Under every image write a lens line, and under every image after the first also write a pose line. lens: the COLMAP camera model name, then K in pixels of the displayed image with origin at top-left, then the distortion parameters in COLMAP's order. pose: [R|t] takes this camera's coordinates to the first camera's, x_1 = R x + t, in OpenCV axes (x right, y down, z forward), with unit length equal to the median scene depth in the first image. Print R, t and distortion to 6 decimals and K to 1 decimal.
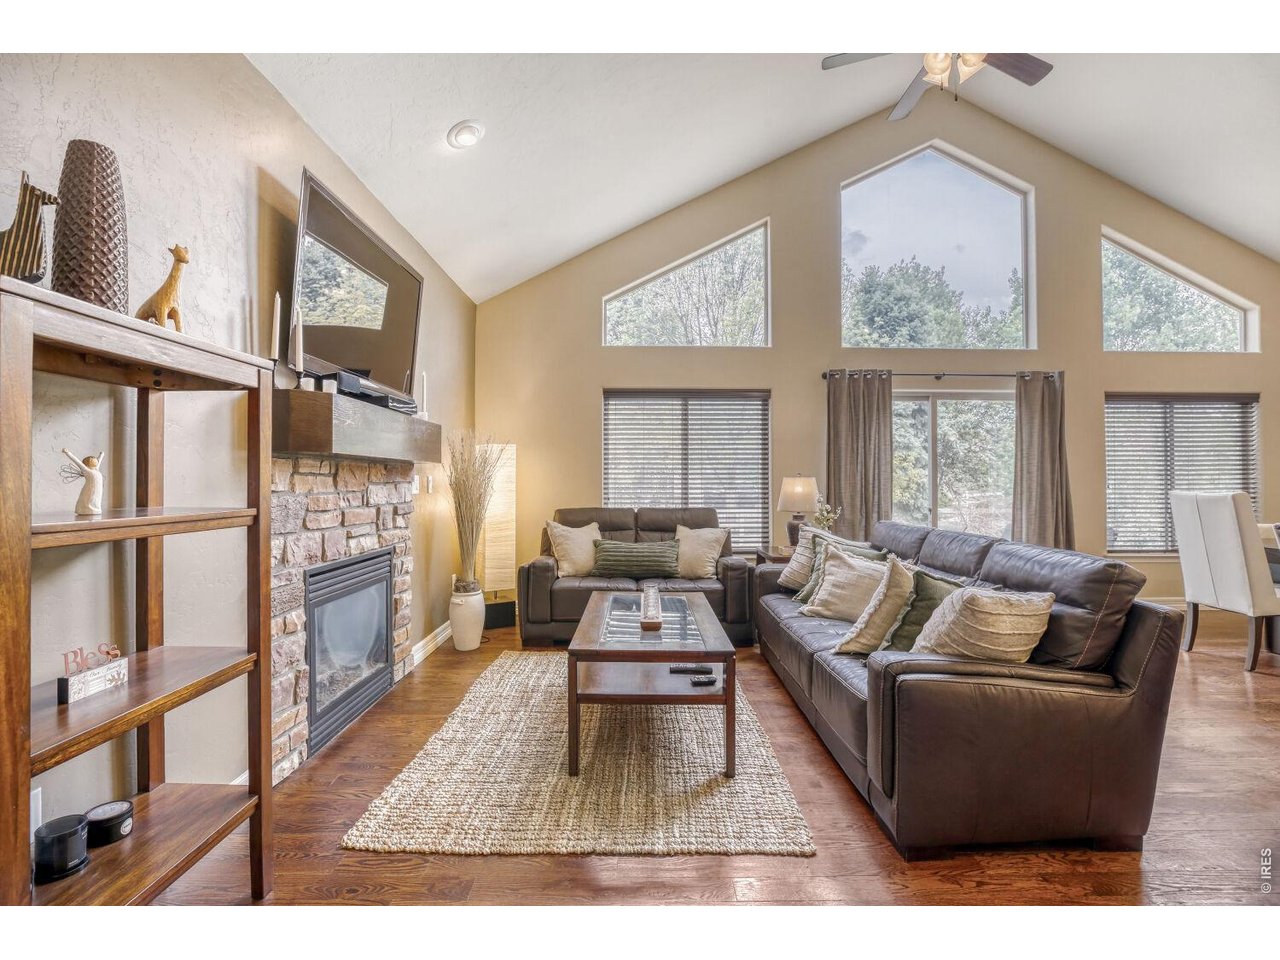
lens RADIAL K [[597.3, 0, 641.5], [0, 597.3, 477.8], [0, 0, 1]] dist [-0.035592, 0.005625]
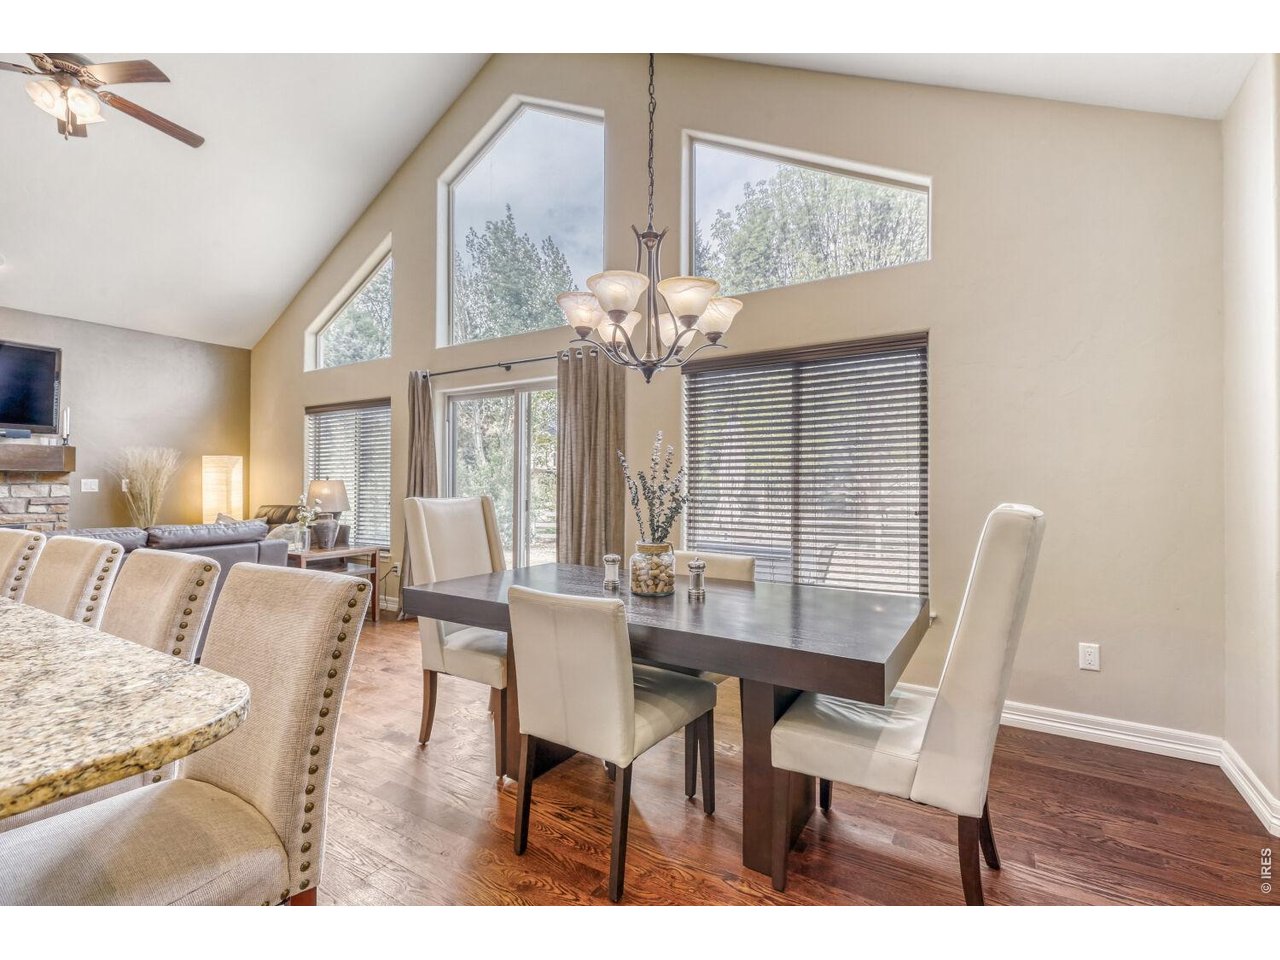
lens RADIAL K [[597.3, 0, 640.9], [0, 597.3, 477.5], [0, 0, 1]] dist [-0.035592, 0.005625]
pose [[0.853237, -0.000243, -0.521523, 1.957535], [-0.003764, 0.999971, -0.006625, -0.005824], [0.521510, 0.007616, 0.853211, 0.603342]]
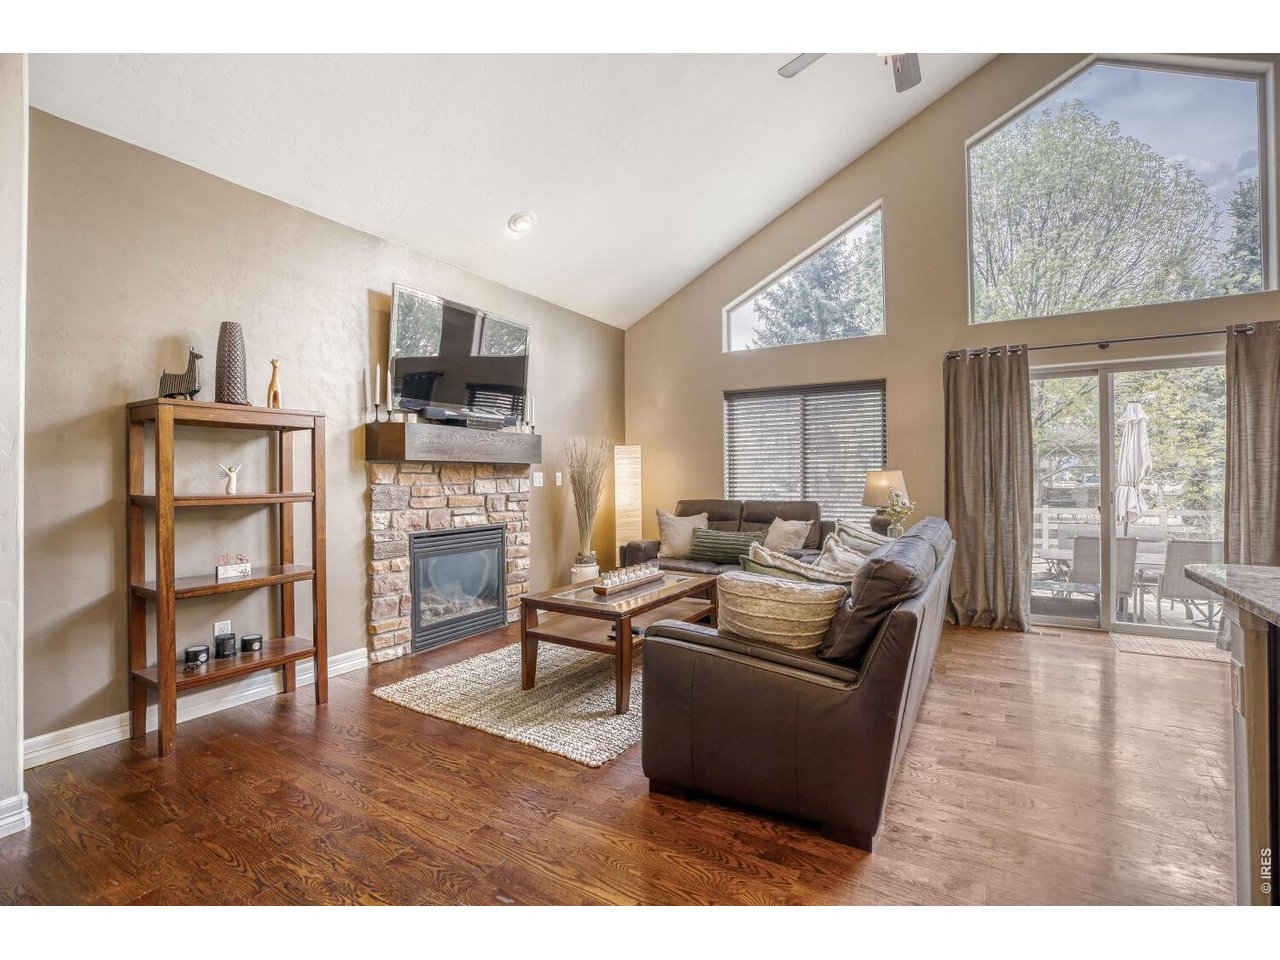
lens RADIAL K [[597.3, 0, 639.6], [0, 597.3, 474.0], [0, 0, 1]] dist [-0.035592, 0.005625]
pose [[0.851758, -0.007683, -0.523880, 0.645411], [0.009157, 0.999958, 0.000223, 0.001150], [0.523856, -0.004987, 0.851792, -0.028201]]
